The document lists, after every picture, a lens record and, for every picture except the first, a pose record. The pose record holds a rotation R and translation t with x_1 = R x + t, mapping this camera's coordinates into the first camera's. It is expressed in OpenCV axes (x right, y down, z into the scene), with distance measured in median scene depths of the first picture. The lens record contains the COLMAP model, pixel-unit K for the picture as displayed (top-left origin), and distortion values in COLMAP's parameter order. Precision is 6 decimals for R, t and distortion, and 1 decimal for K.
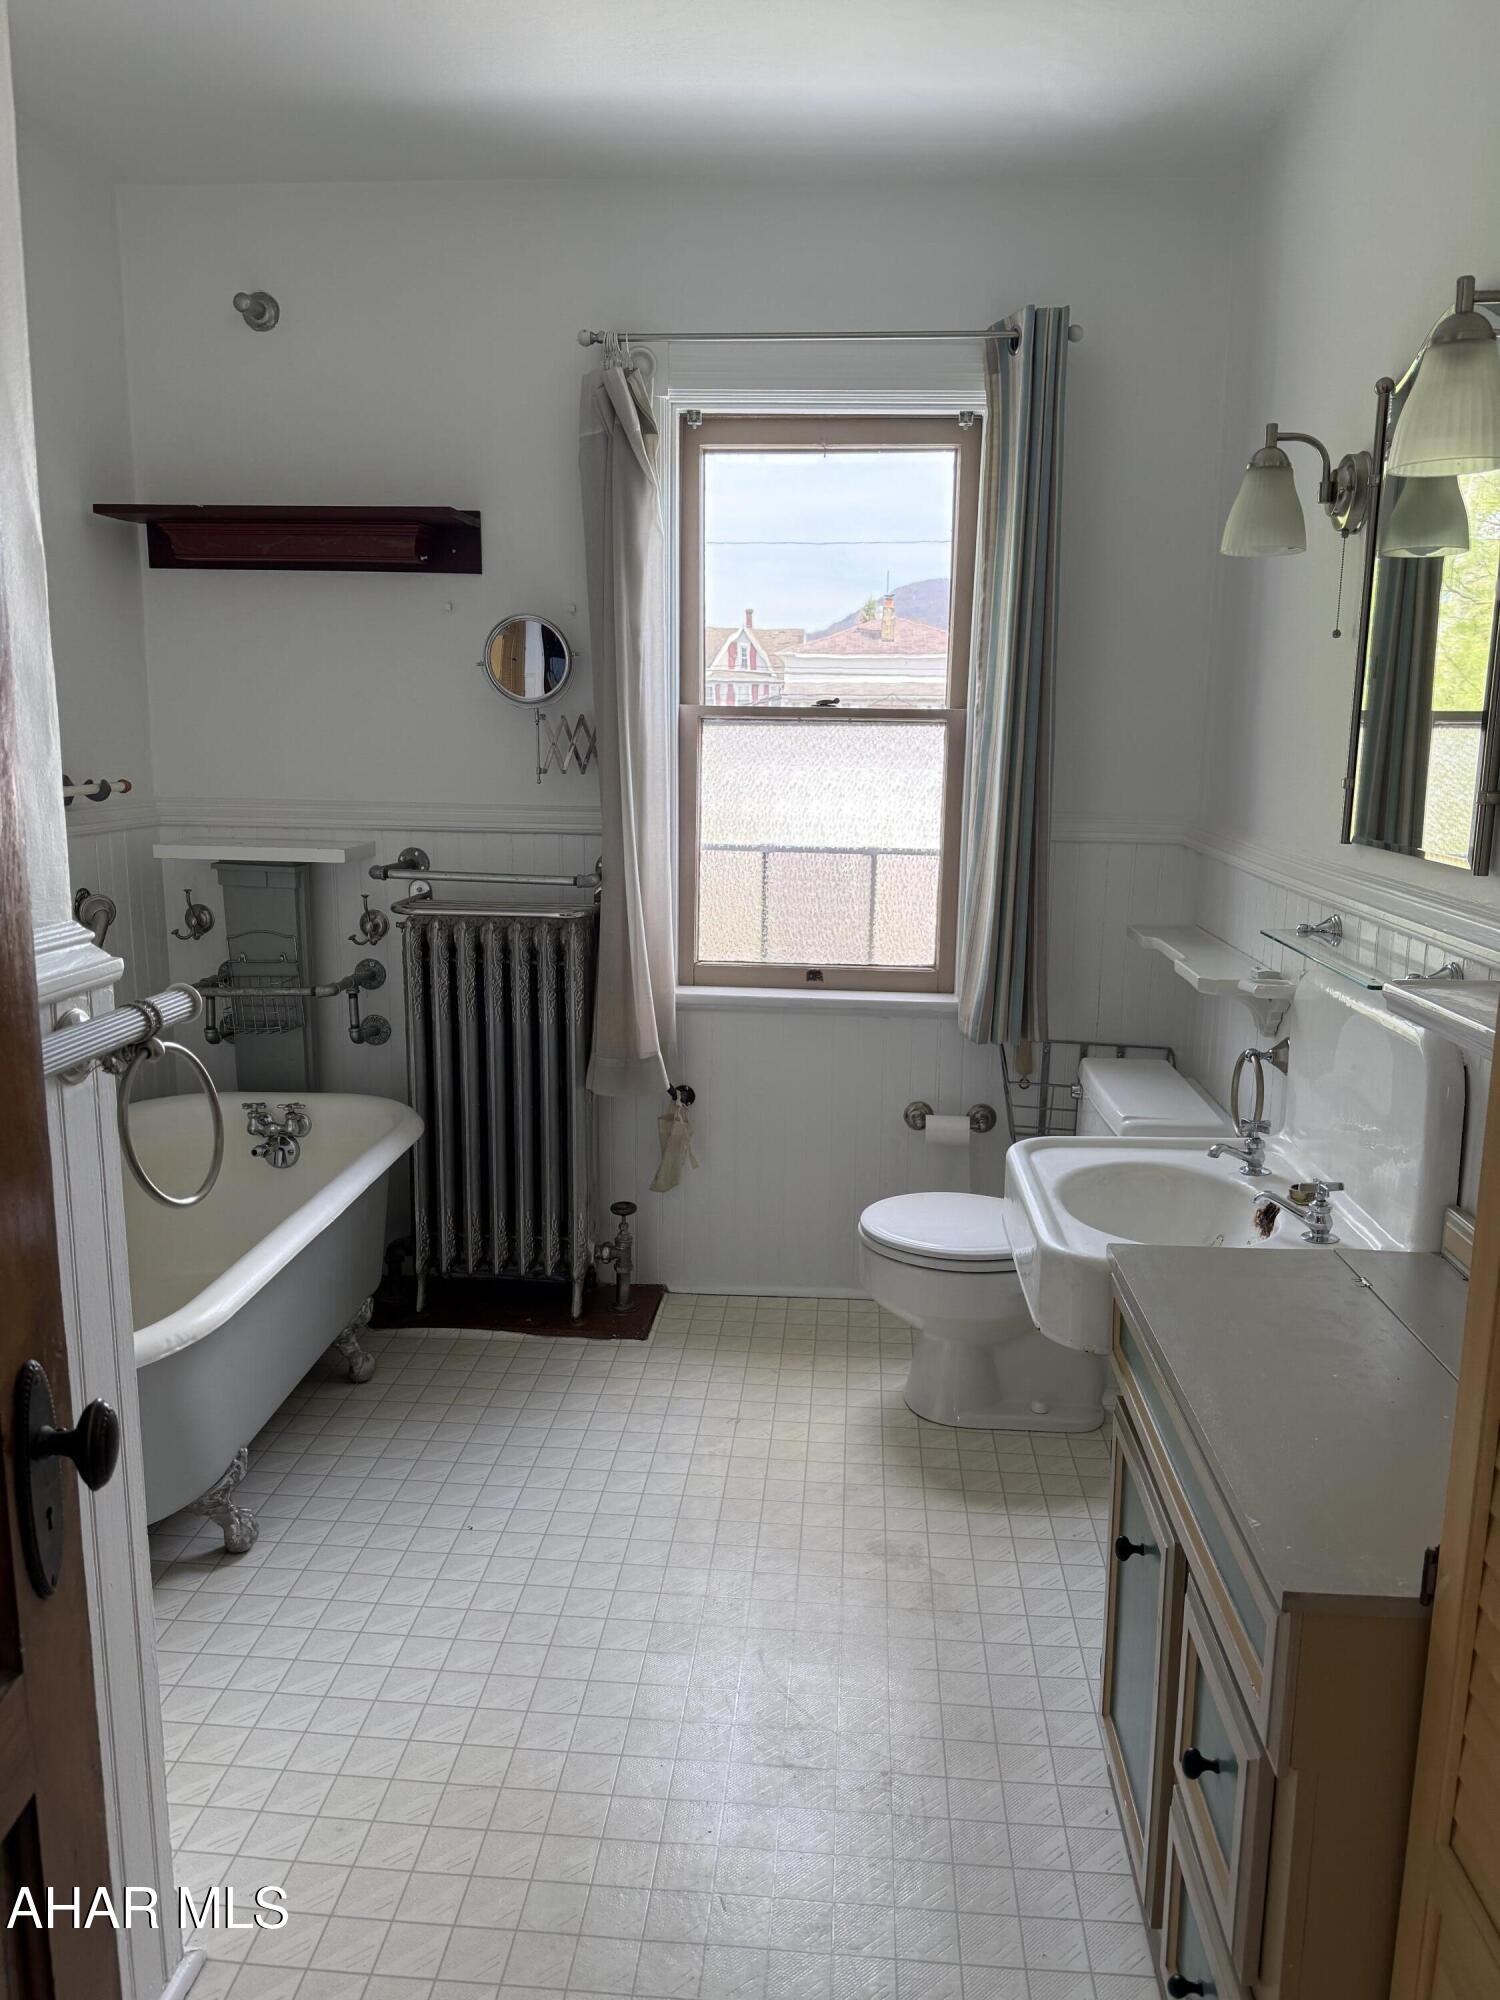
lens RADIAL K [[1402.2, 0, 766.7], [0, 1402.2, 1000.8], [0, 0, 1]] dist [0.075523, -0.110555]
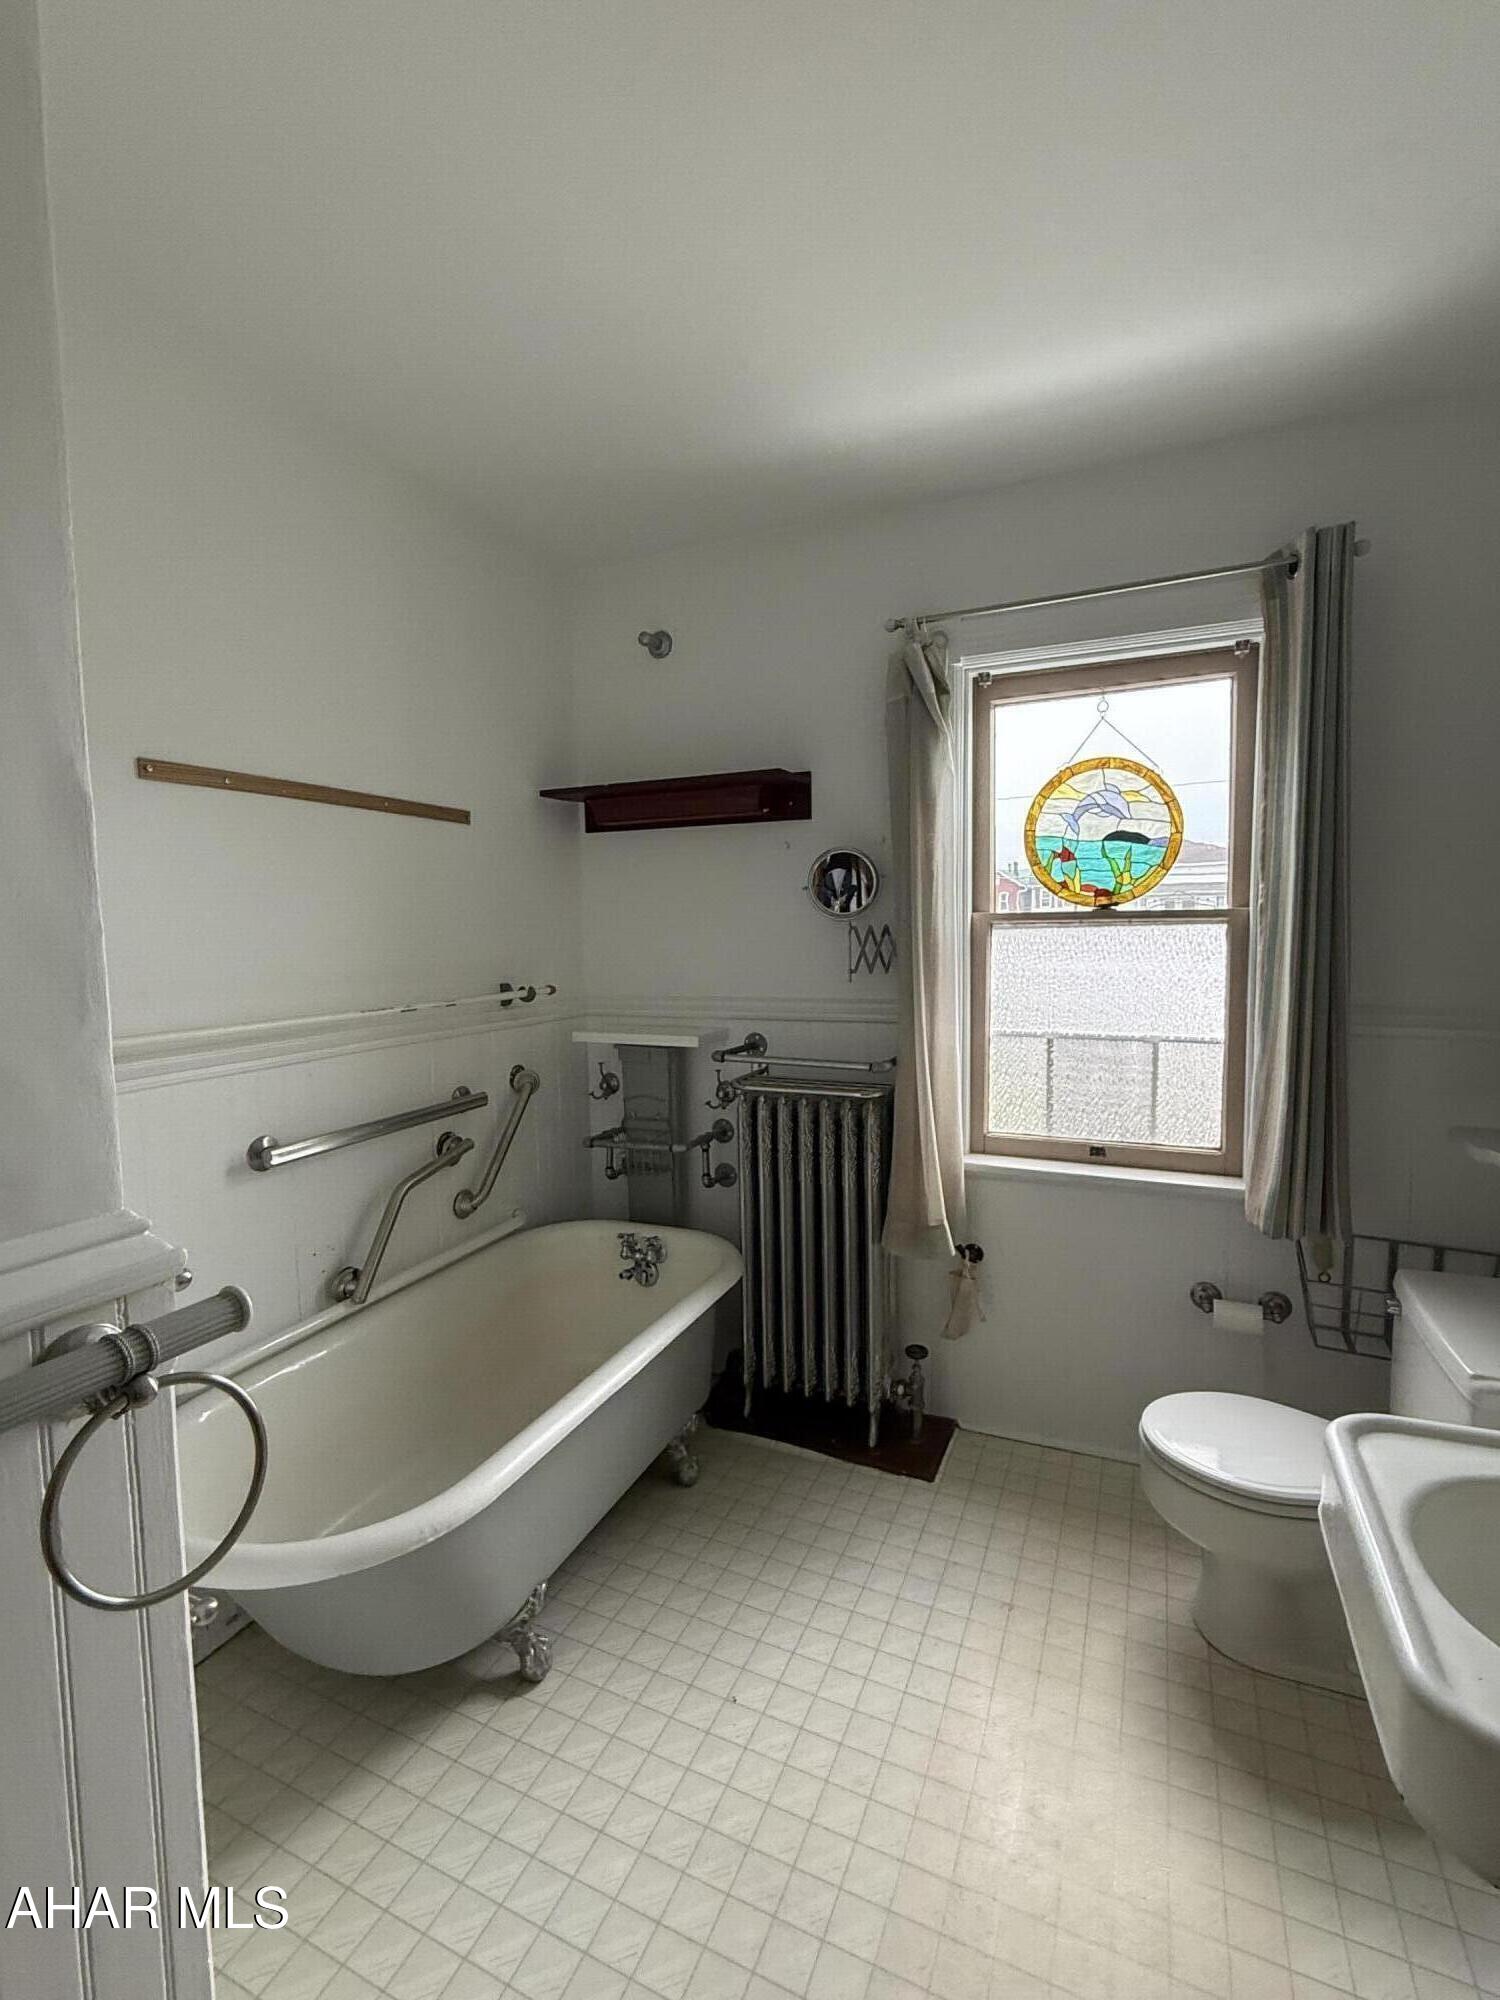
lens RADIAL K [[896.3, 0, 748.5], [0, 896.3, 999.7], [0, 0, 1]] dist [-0.004573, 0.001207]
pose [[0.935803, -0.001890, -0.352518, 0.030799], [-0.035344, 0.994444, -0.099156, -0.067555], [0.350747, 0.105250, 0.930537, 0.284291]]
